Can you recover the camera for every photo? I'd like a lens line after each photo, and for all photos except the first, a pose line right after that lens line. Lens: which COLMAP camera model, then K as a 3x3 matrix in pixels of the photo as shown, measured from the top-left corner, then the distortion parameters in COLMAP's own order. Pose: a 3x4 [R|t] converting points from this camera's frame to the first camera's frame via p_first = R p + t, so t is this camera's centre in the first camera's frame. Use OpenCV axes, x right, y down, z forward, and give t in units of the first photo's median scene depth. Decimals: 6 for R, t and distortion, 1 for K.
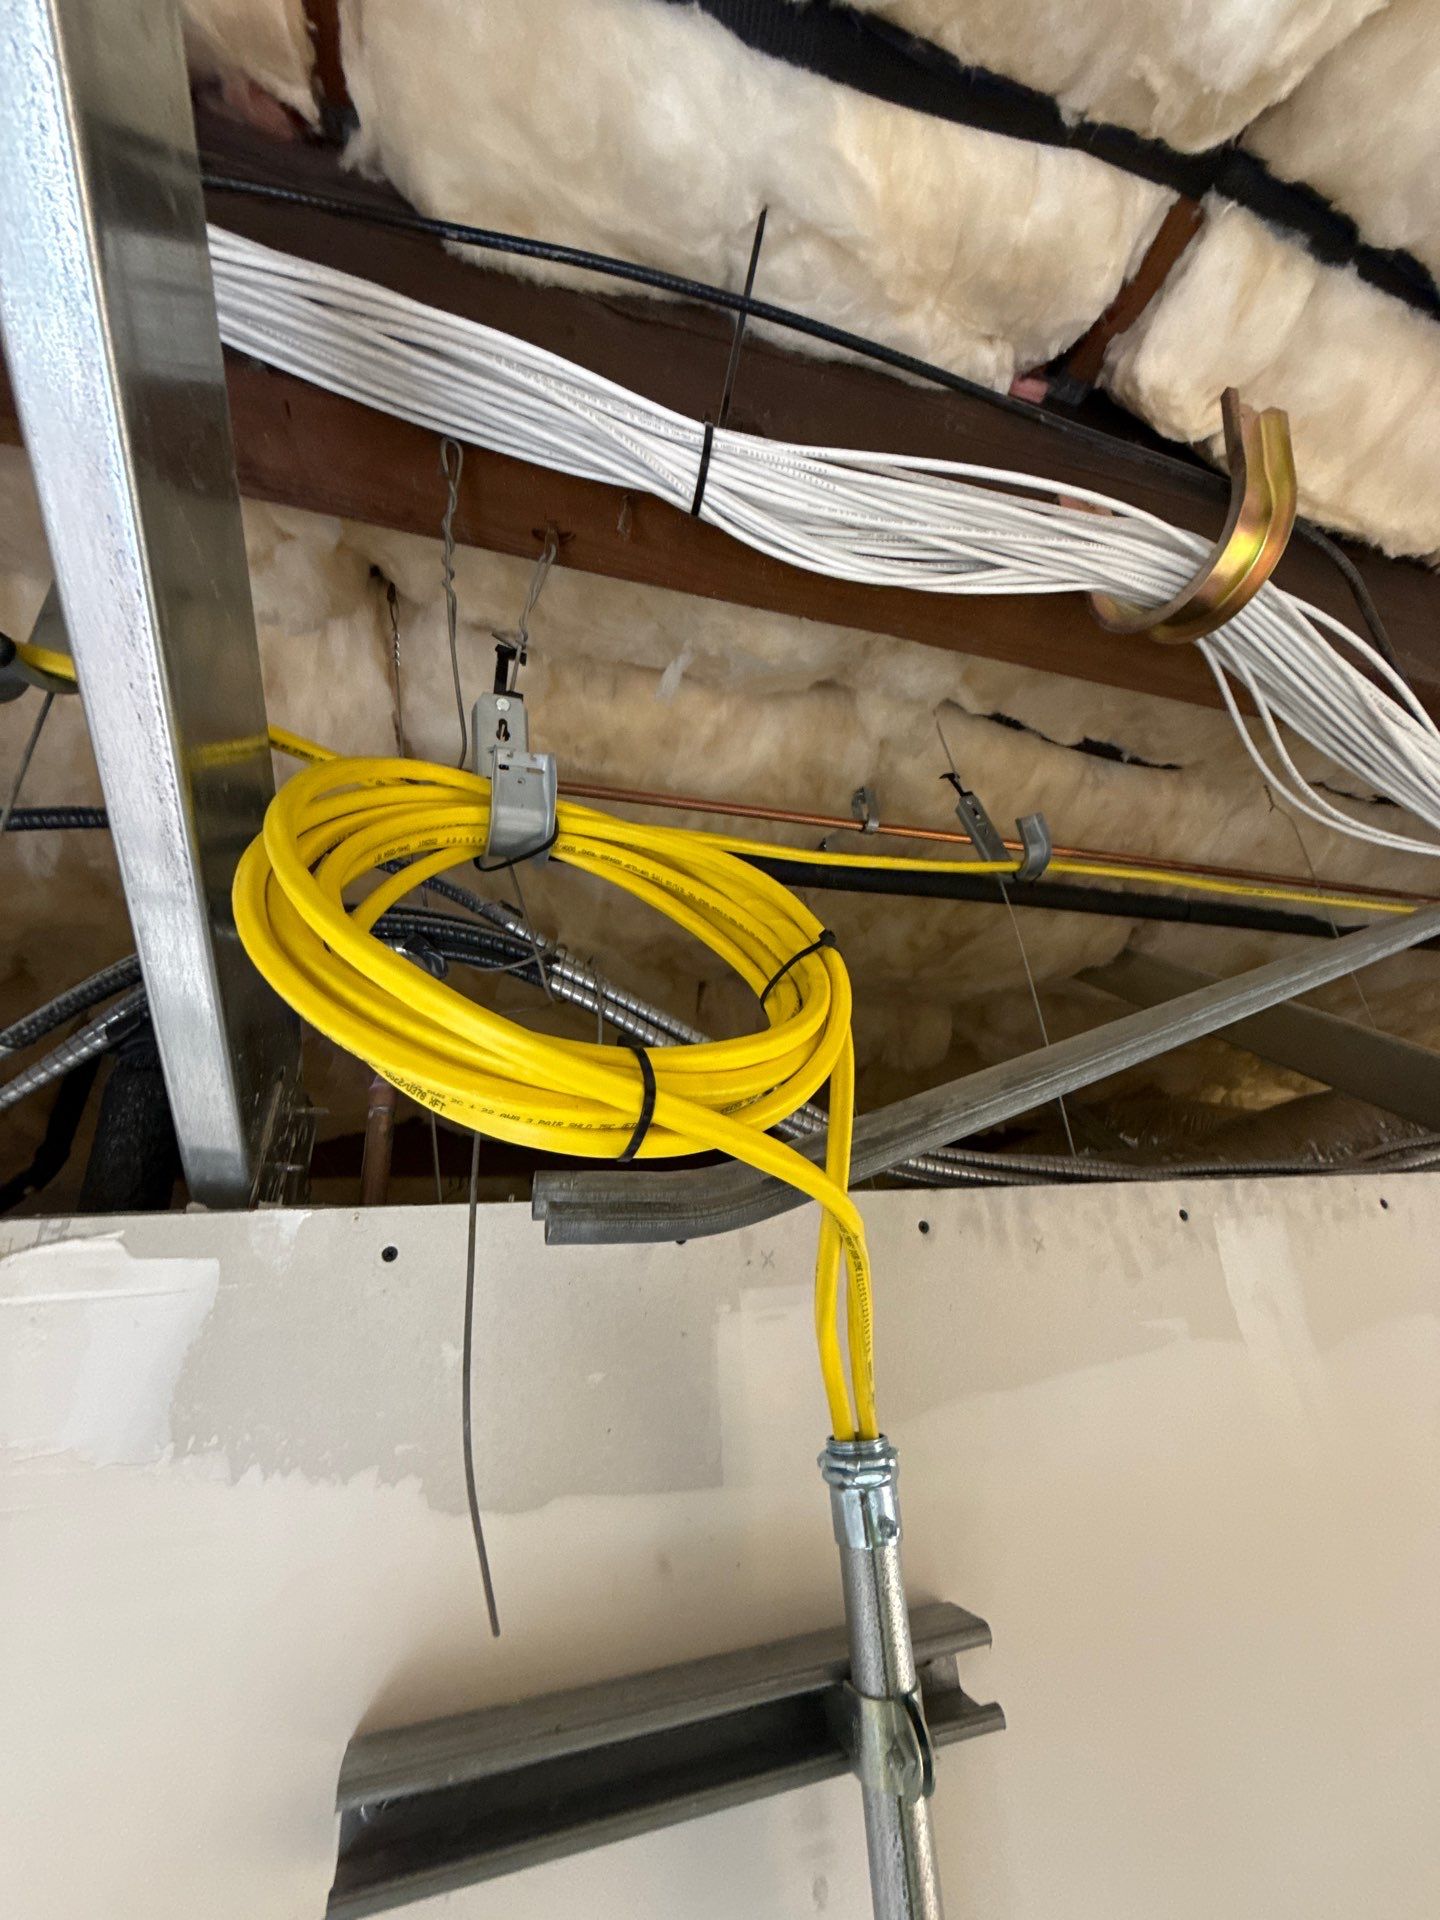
lens RADIAL K [[760.6, 0, 720.0], [0, 760.6, 960.0], [0, 0, 1]] dist [-0.001514, -0.000358]
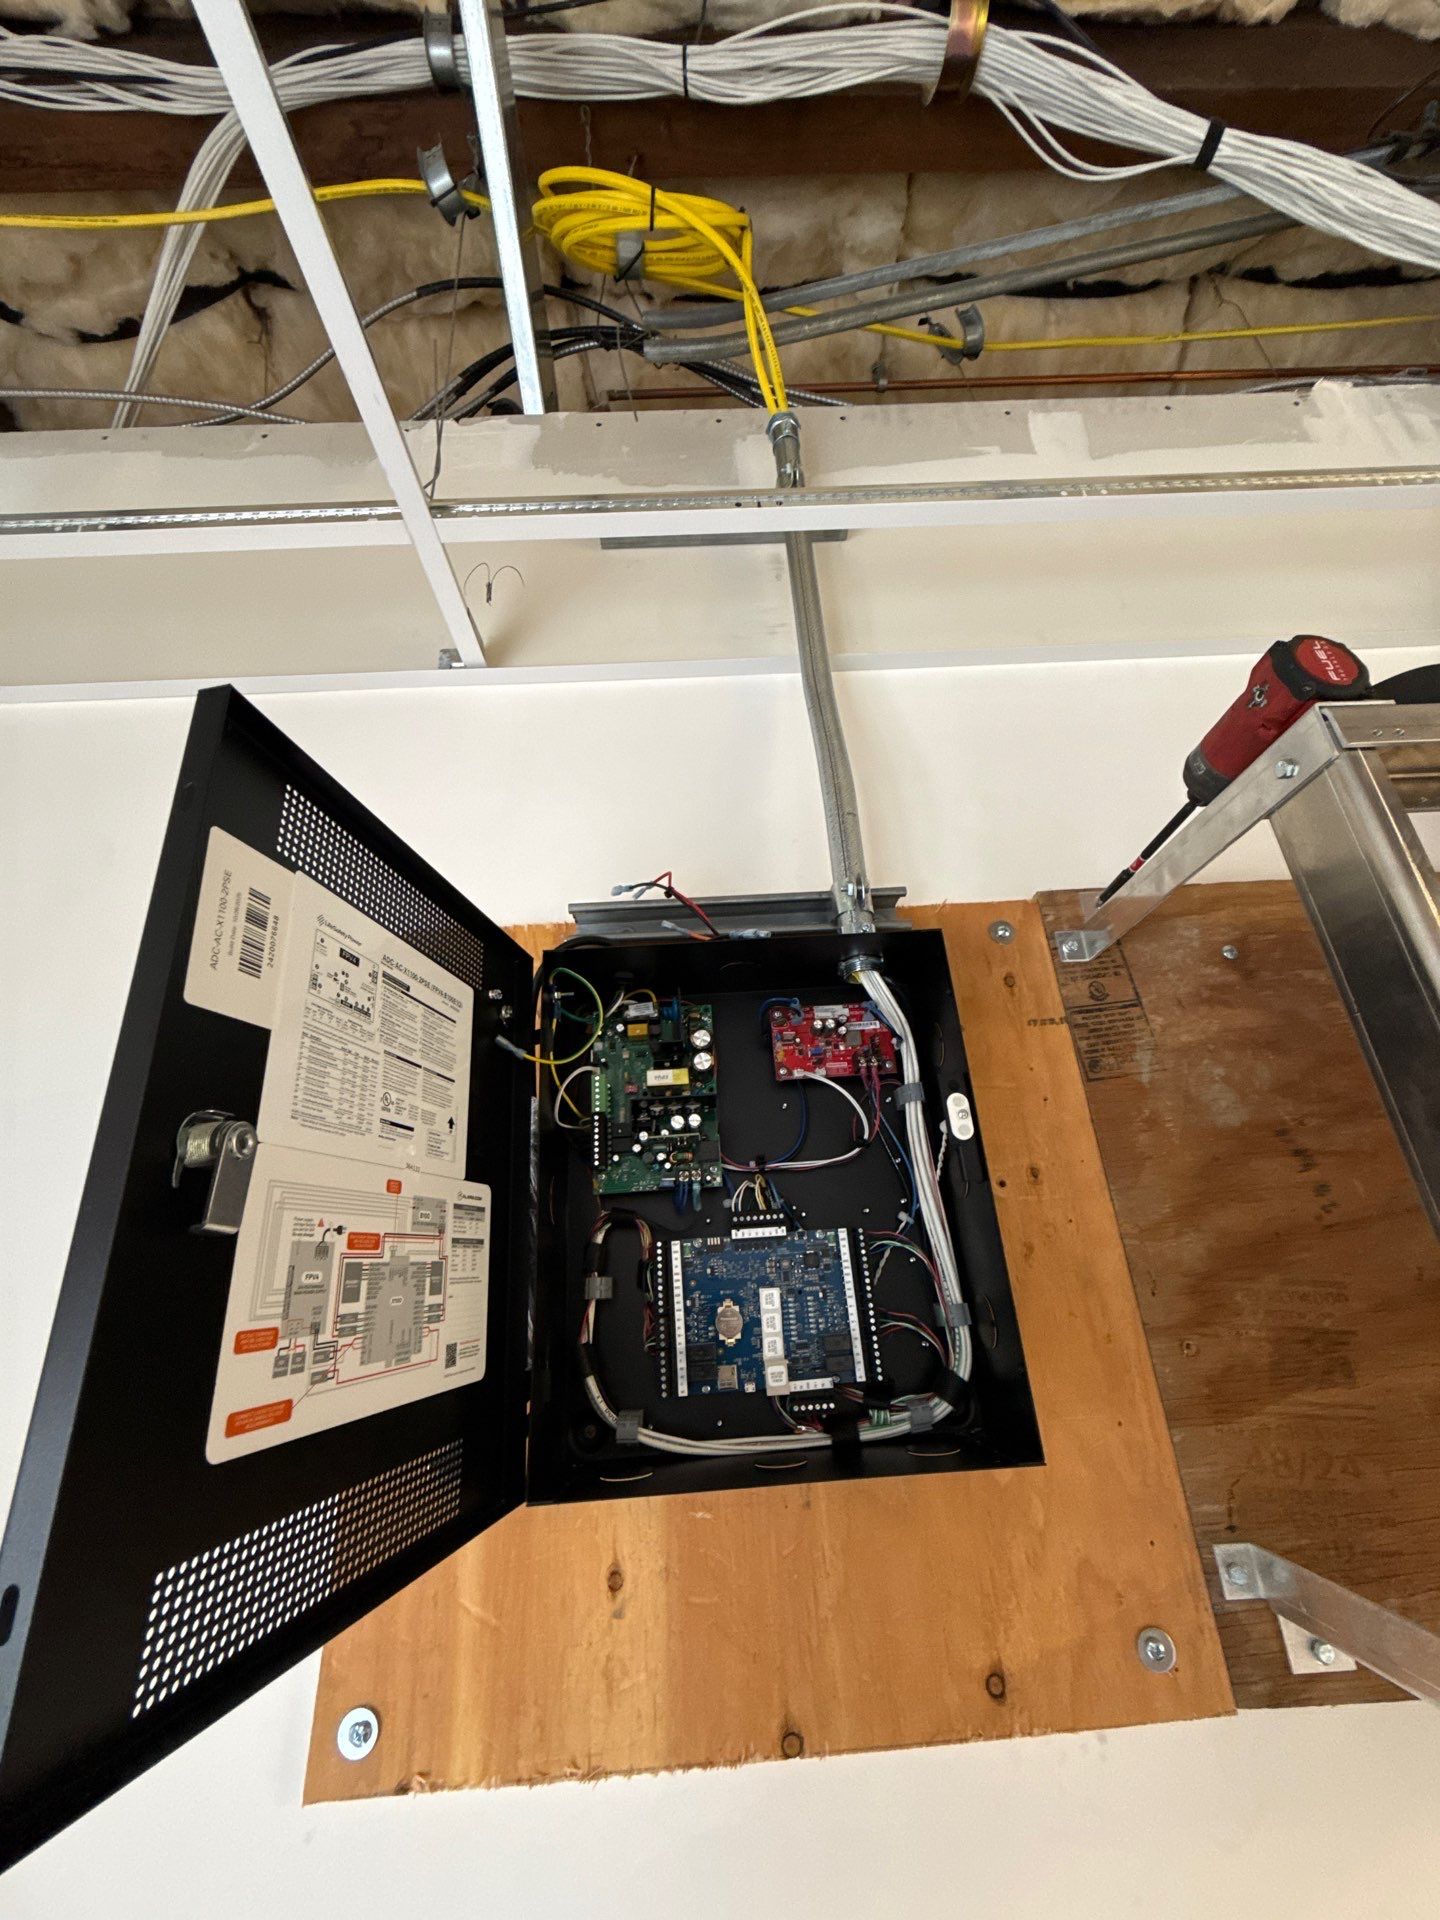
lens RADIAL K [[760.6, 0, 720.0], [0, 760.6, 960.0], [0, 0, 1]] dist [-0.001514, -0.000358]
pose [[0.954658, -0.107514, -0.277612, 0.398542], [0.117276, 0.992922, 0.018748, 1.870648], [0.273632, -0.050455, 0.960510, -1.216507]]
